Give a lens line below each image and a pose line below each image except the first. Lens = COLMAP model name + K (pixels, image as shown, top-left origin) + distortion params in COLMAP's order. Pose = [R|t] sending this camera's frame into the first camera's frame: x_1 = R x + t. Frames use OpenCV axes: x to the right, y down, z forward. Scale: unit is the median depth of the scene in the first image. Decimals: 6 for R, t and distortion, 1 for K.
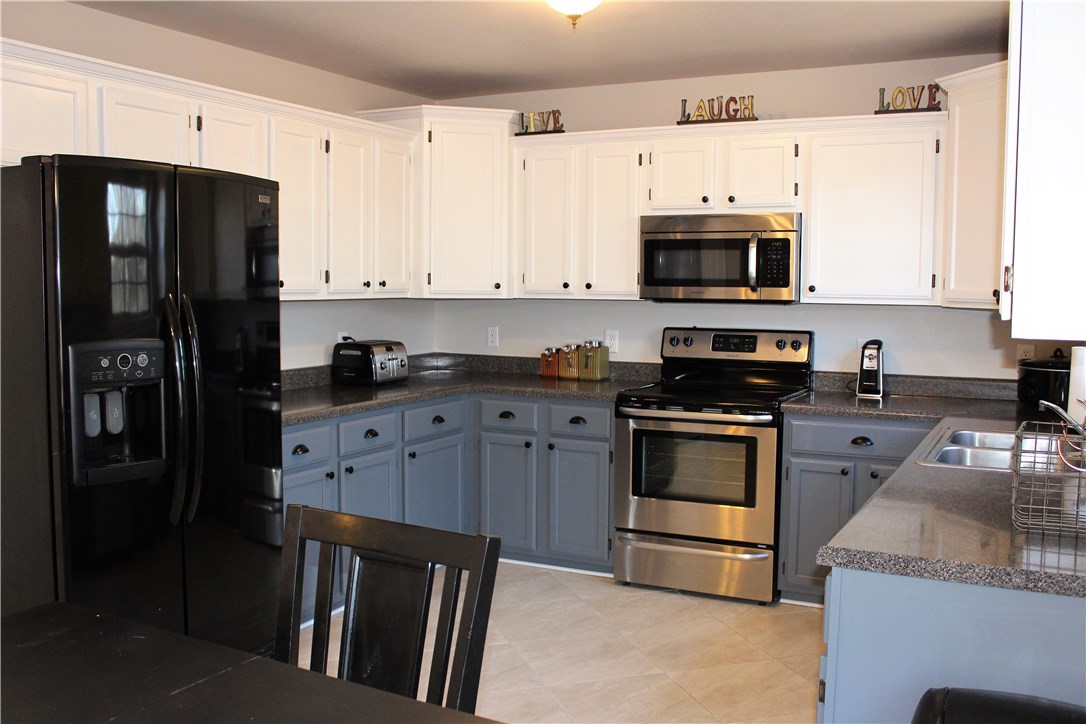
lens RADIAL K [[1040.5, 0, 543.0], [0, 1040.5, 362.0], [0, 0, 1]] dist [-0.123645, 0.099204]
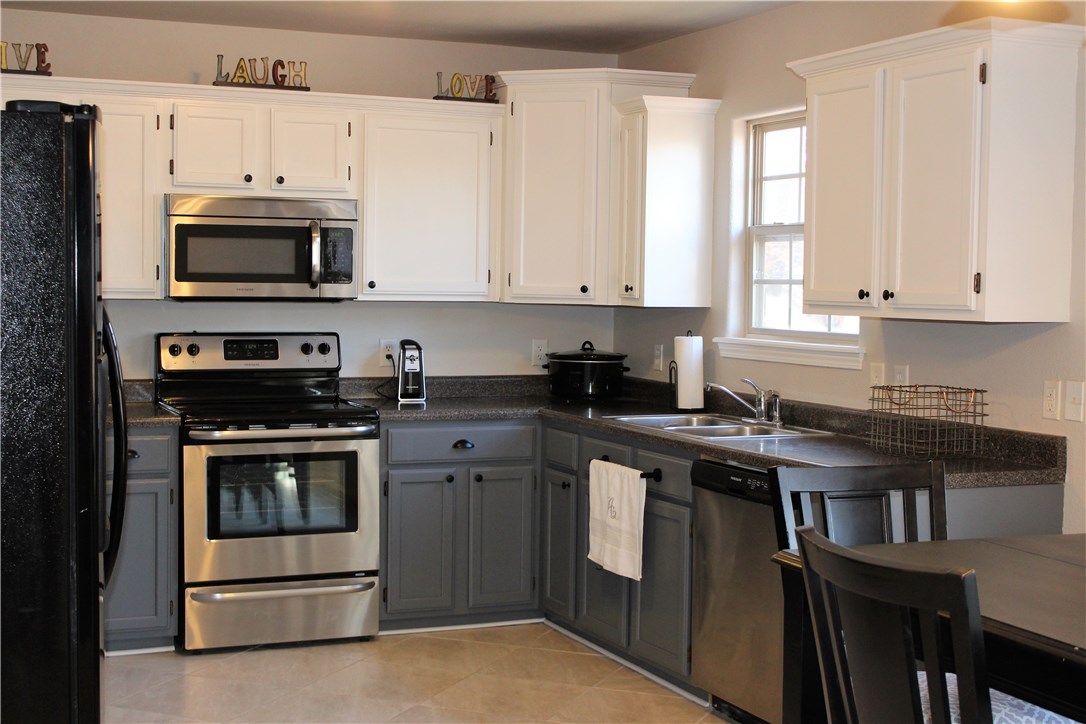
lens RADIAL K [[1597.7, 0, 543.0], [0, 1597.7, 362.0], [0, 0, 1]] dist [-0.031110, 0.081205]
pose [[0.627759, -0.035977, 0.777576, -0.718539], [0.049836, 0.998740, 0.005975, -0.004236], [-0.776811, 0.035000, 0.628761, 0.006066]]
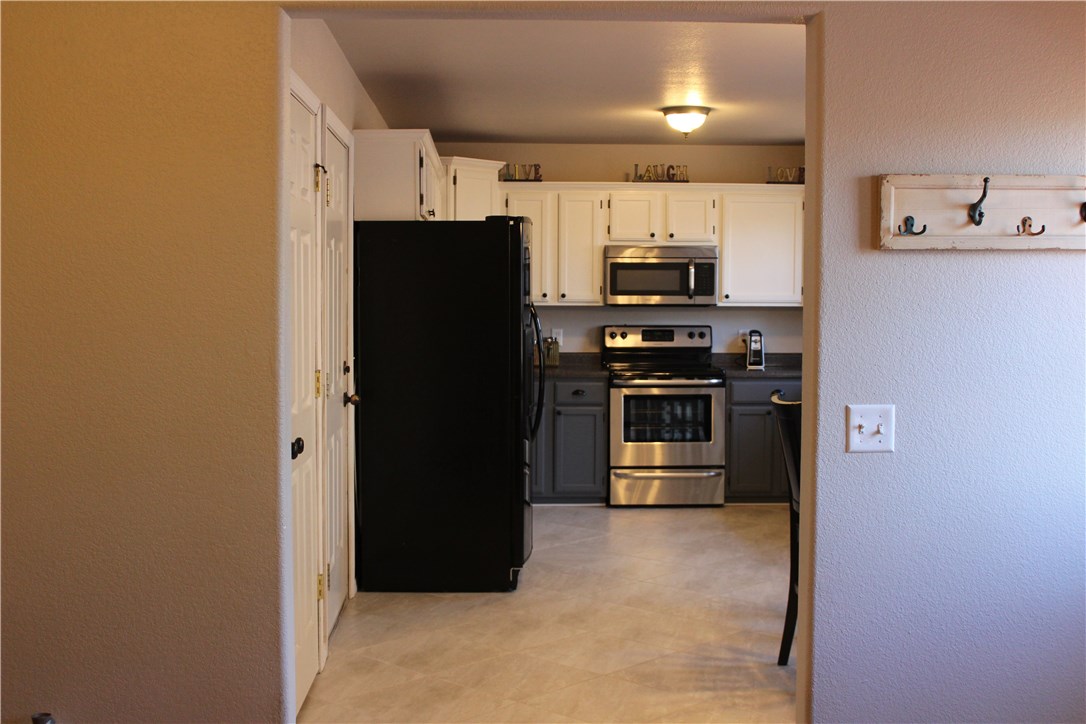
lens RADIAL K [[1387.6, 0, 543.0], [0, 1387.6, 362.0], [0, 0, 1]] dist [-0.077282, 0.000019]
pose [[0.863583, -0.027744, 0.503443, -0.968935], [0.039756, 0.999123, -0.013136, 0.039440], [-0.502637, 0.031359, 0.863928, -0.594811]]
